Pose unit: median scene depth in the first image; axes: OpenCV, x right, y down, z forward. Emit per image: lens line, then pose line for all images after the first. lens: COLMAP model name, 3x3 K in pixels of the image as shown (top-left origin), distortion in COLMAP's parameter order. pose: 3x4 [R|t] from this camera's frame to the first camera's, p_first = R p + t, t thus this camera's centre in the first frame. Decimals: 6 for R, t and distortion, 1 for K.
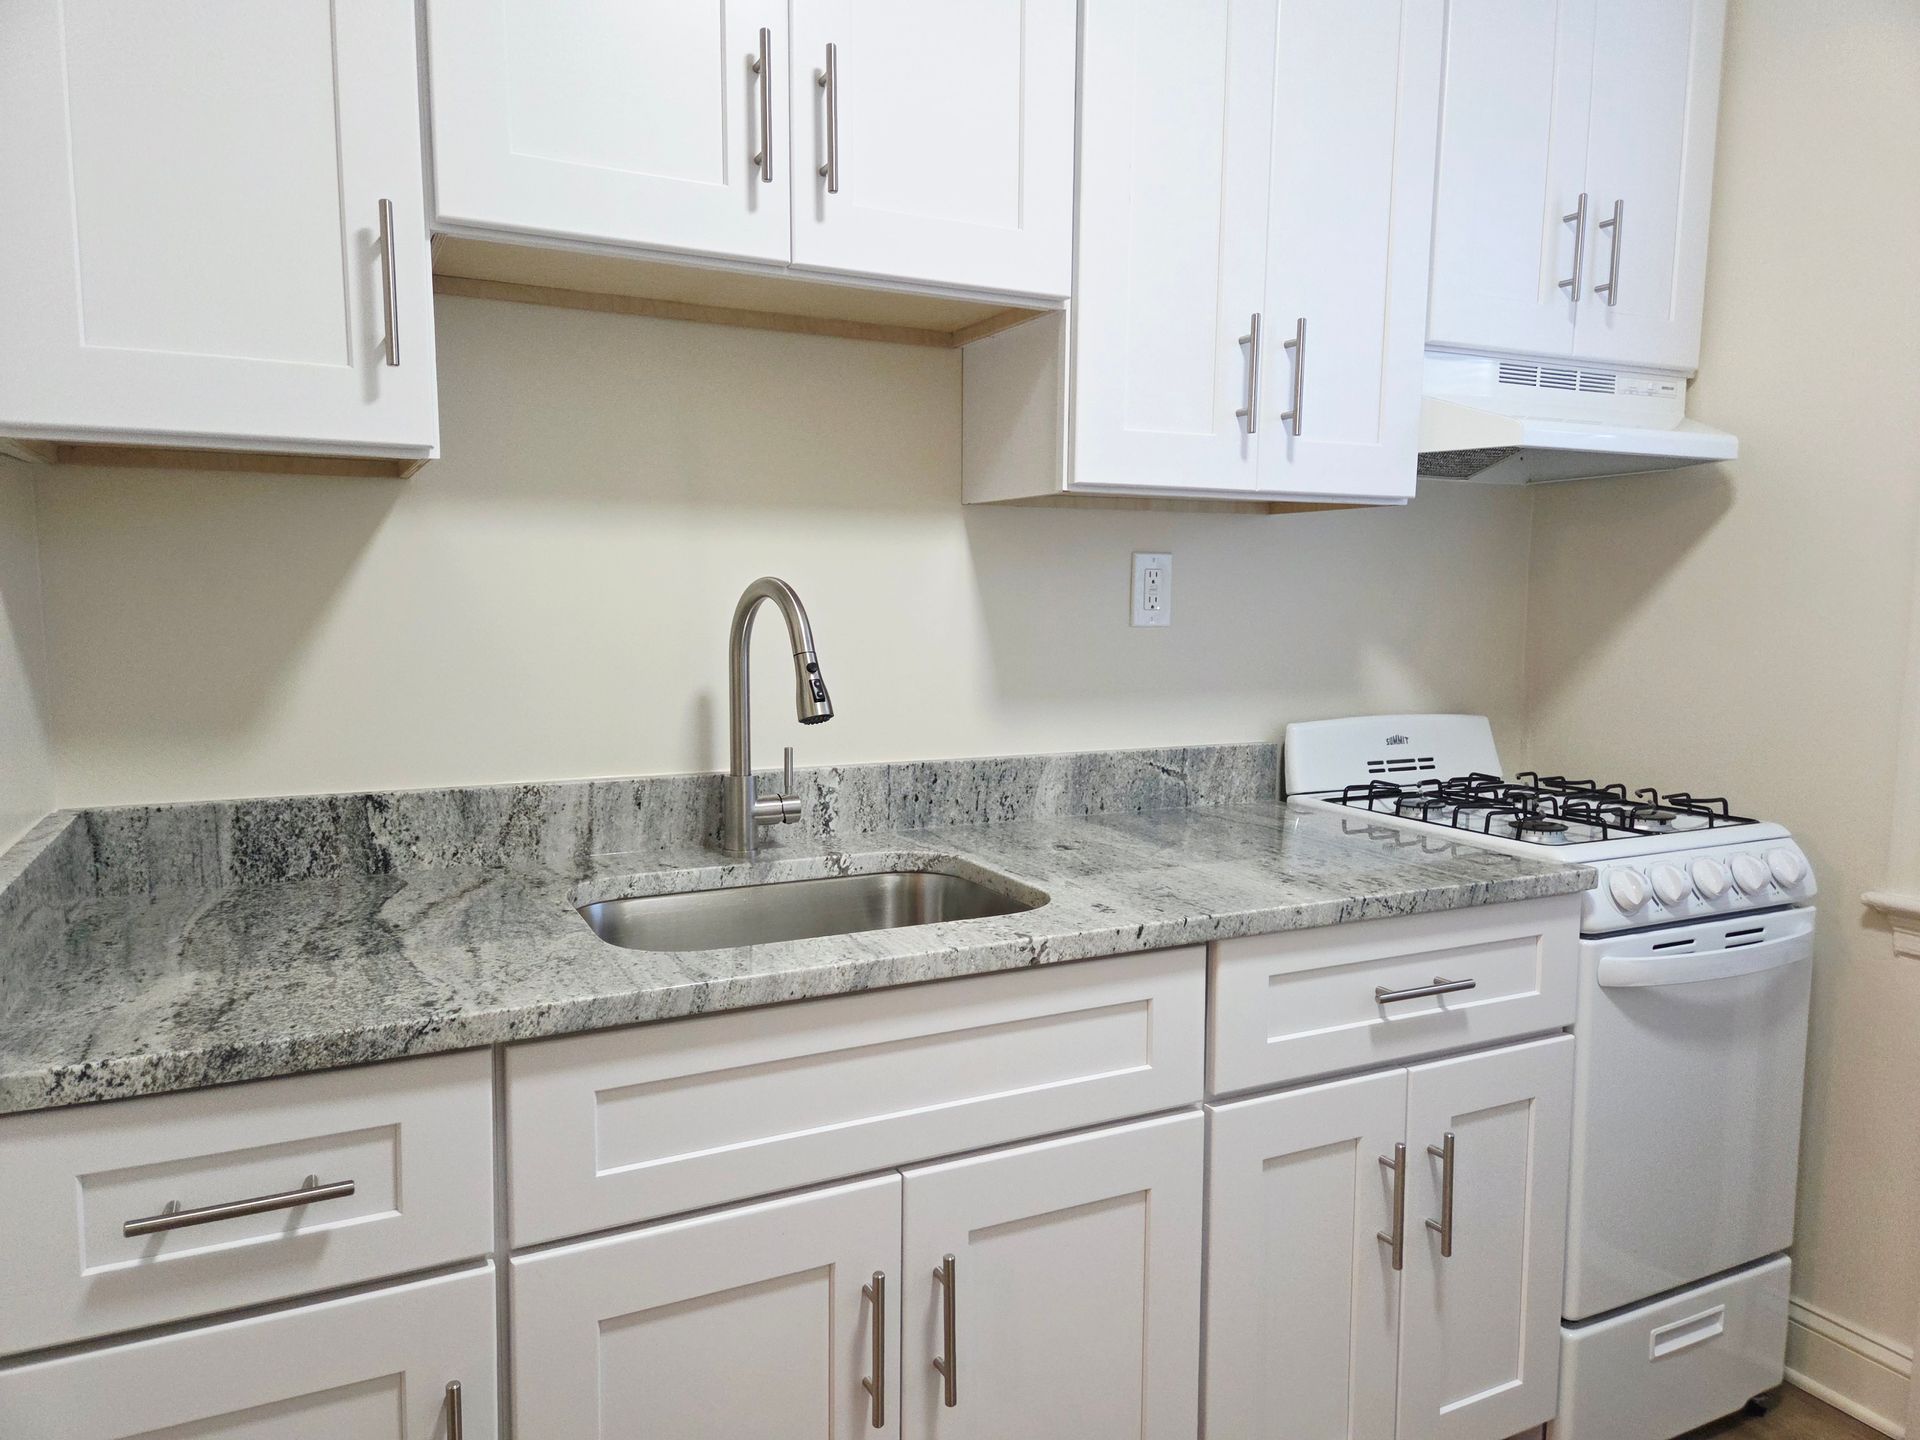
lens RADIAL K [[1271.9, 0, 953.2], [0, 1271.9, 735.0], [0, 0, 1]] dist [0.059905, -0.045962]
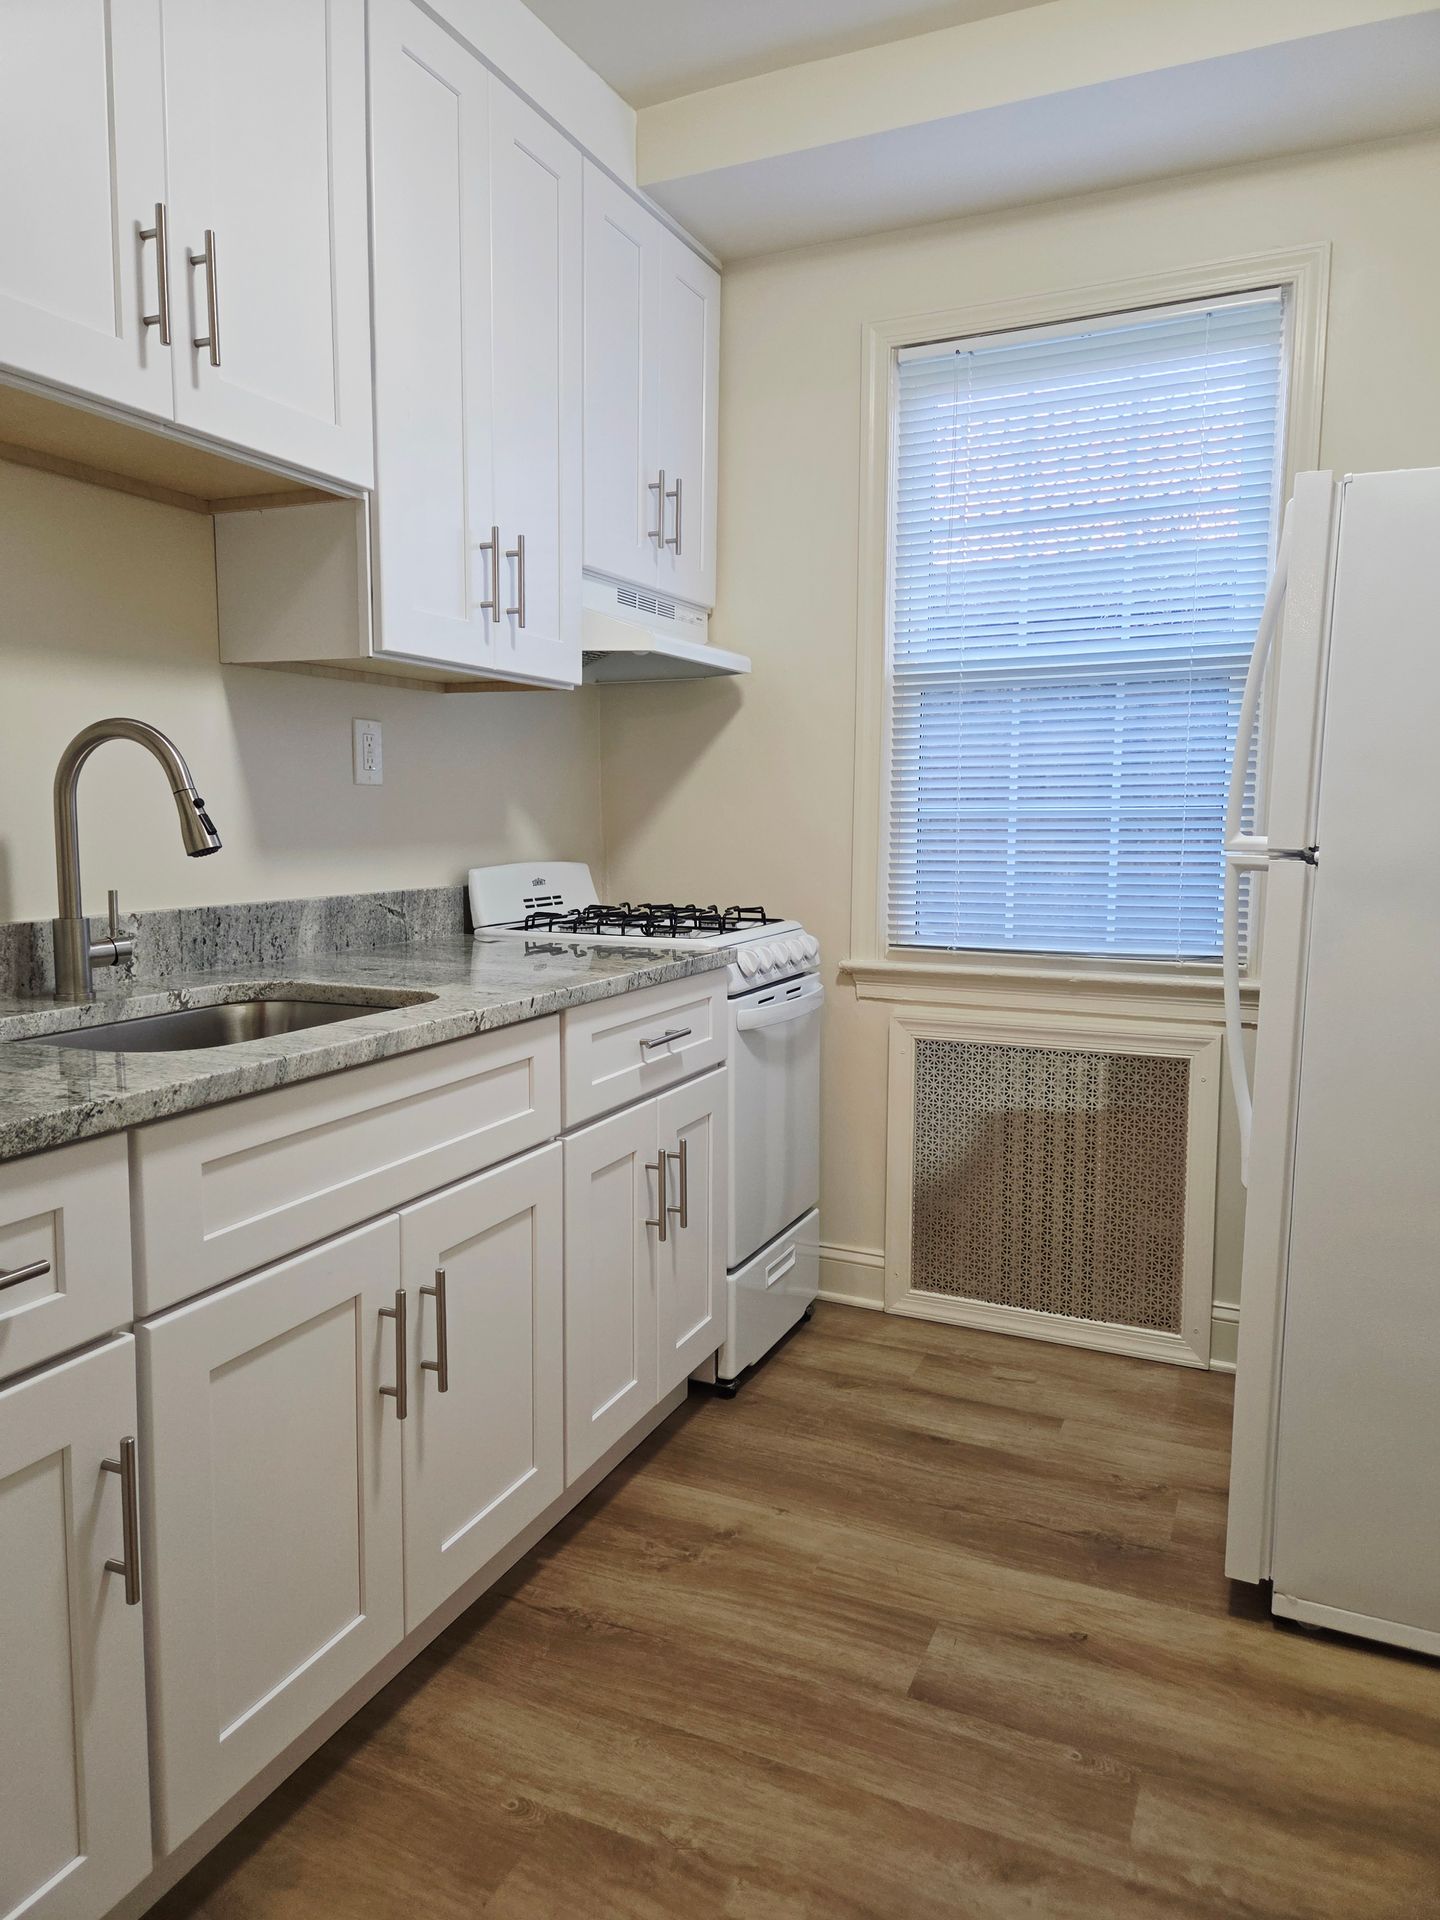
lens RADIAL K [[1271.9, 0, 728.5], [0, 1271.9, 946.7], [0, 0, 1]] dist [0.059905, -0.045962]
pose [[0.771944, -0.071124, 0.631699, -0.400516], [0.067726, 0.997267, 0.029521, 0.057446], [-0.632073, 0.019994, 0.774651, -0.100310]]
